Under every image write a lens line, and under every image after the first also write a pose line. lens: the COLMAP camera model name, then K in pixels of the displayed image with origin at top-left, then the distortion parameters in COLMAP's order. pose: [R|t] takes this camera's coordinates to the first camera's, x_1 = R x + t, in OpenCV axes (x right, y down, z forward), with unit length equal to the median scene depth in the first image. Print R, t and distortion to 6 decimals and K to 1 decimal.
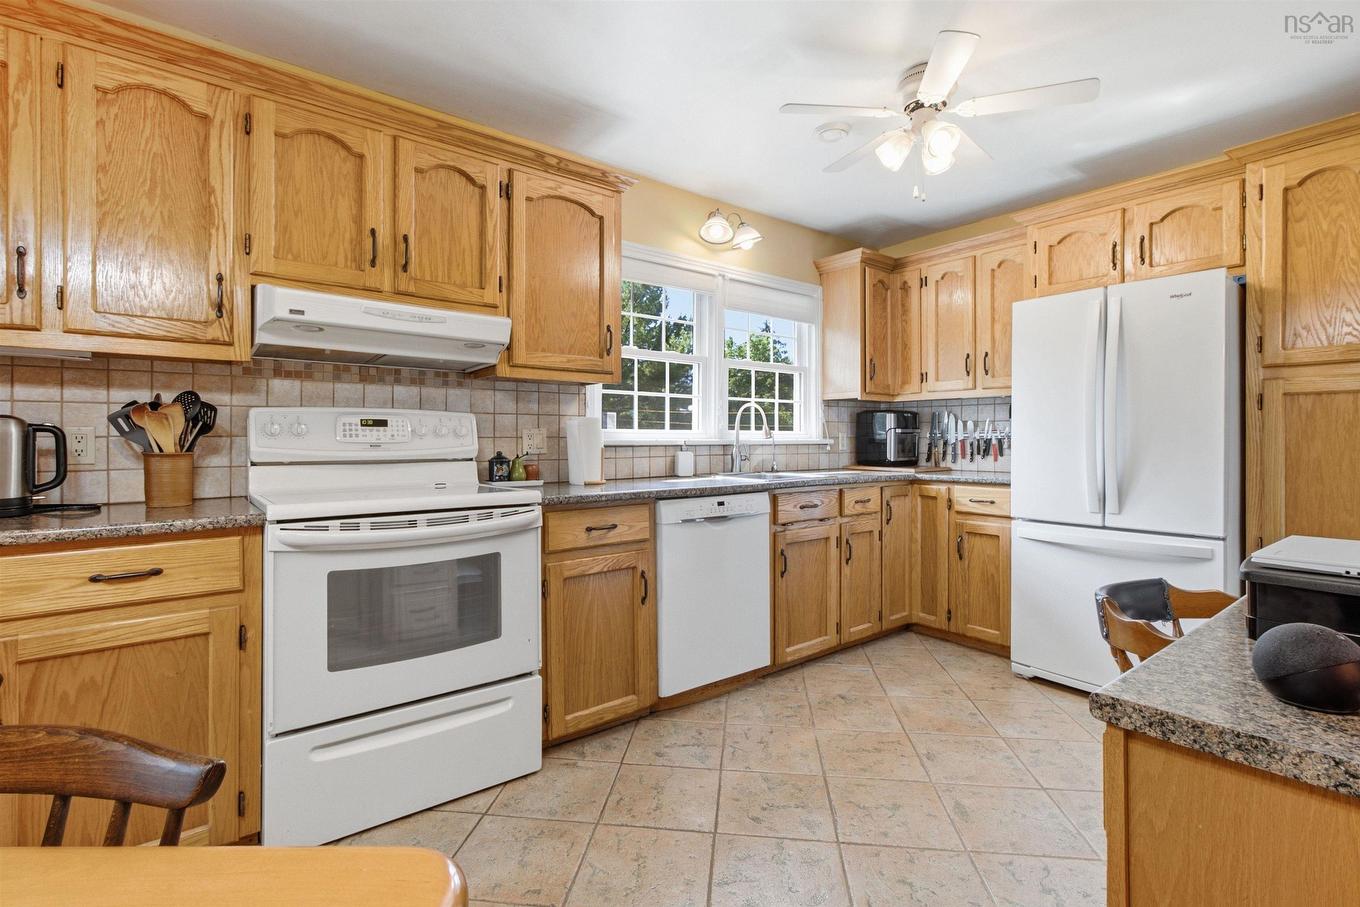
lens RADIAL K [[630.4, 0, 673.3], [0, 630.4, 439.9], [0, 0, 1]] dist [0.001040, 0.001049]
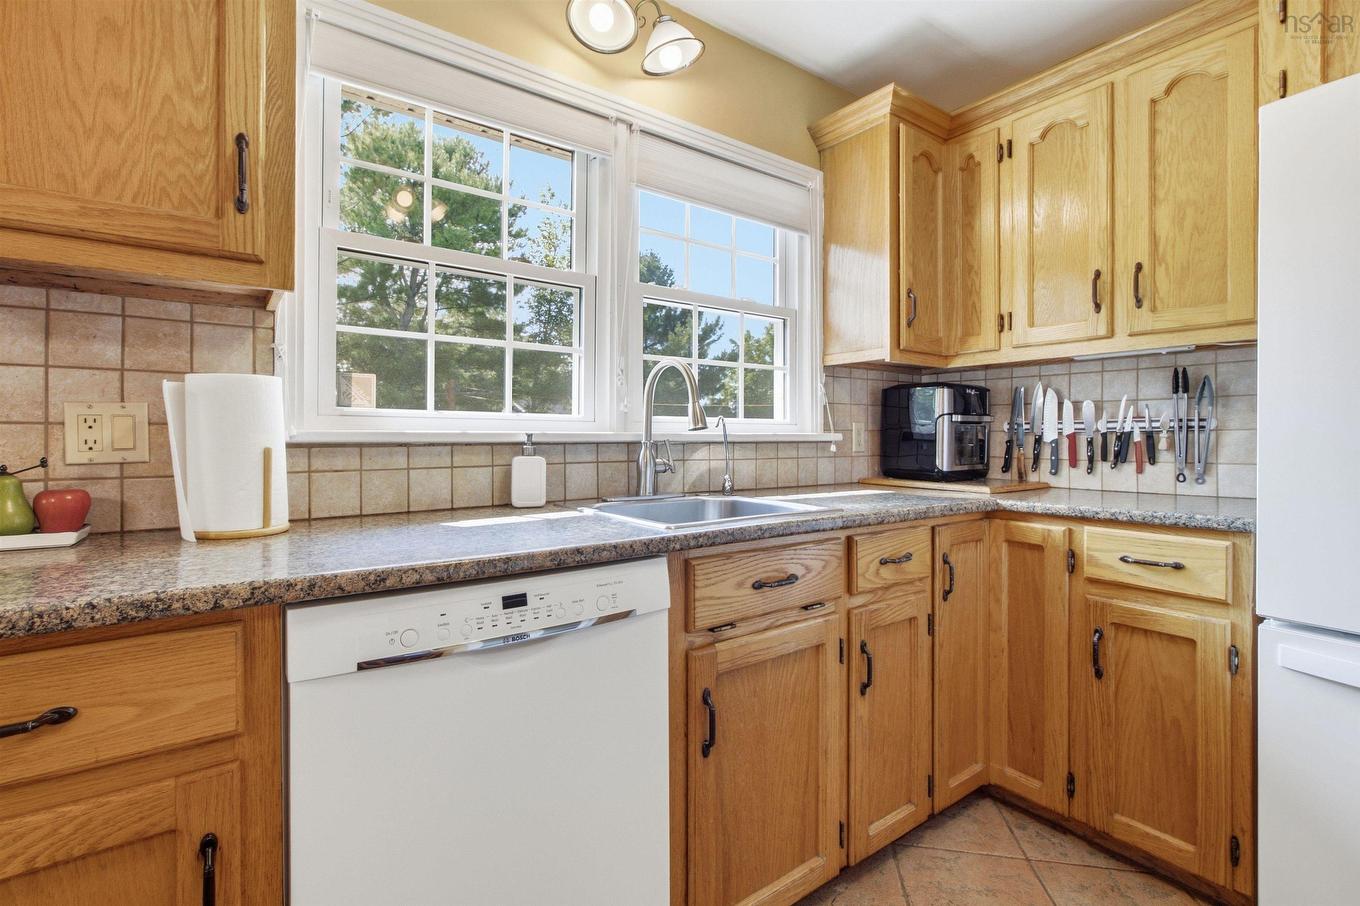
lens RADIAL K [[630.4, 0, 673.3], [0, 630.4, 439.4], [0, 0, 1]] dist [0.001040, 0.001049]
pose [[0.999419, 0.001604, -0.034046, 0.142188], [-0.001526, 0.999996, 0.002324, 0.004229], [0.034050, -0.002271, 0.999418, 0.497645]]
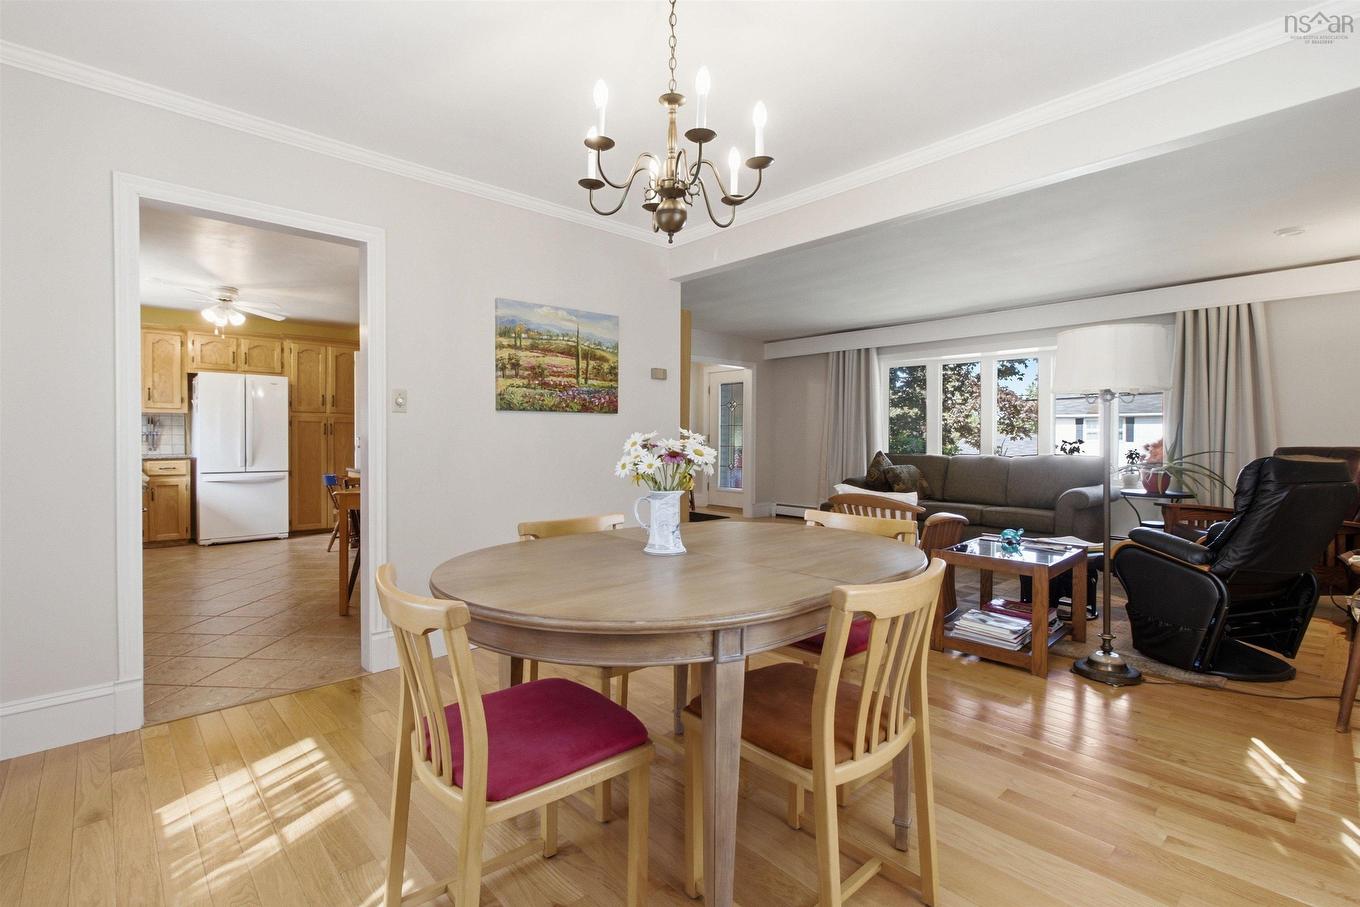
lens RADIAL K [[630.4, 0, 673.3], [0, 630.4, 439.9], [0, 0, 1]] dist [0.001040, 0.001049]
pose [[-0.070520, -0.004029, 0.997502, -1.483581], [-0.003597, 0.999986, 0.003785, -0.002051], [-0.997504, -0.003321, -0.070534, -0.386634]]
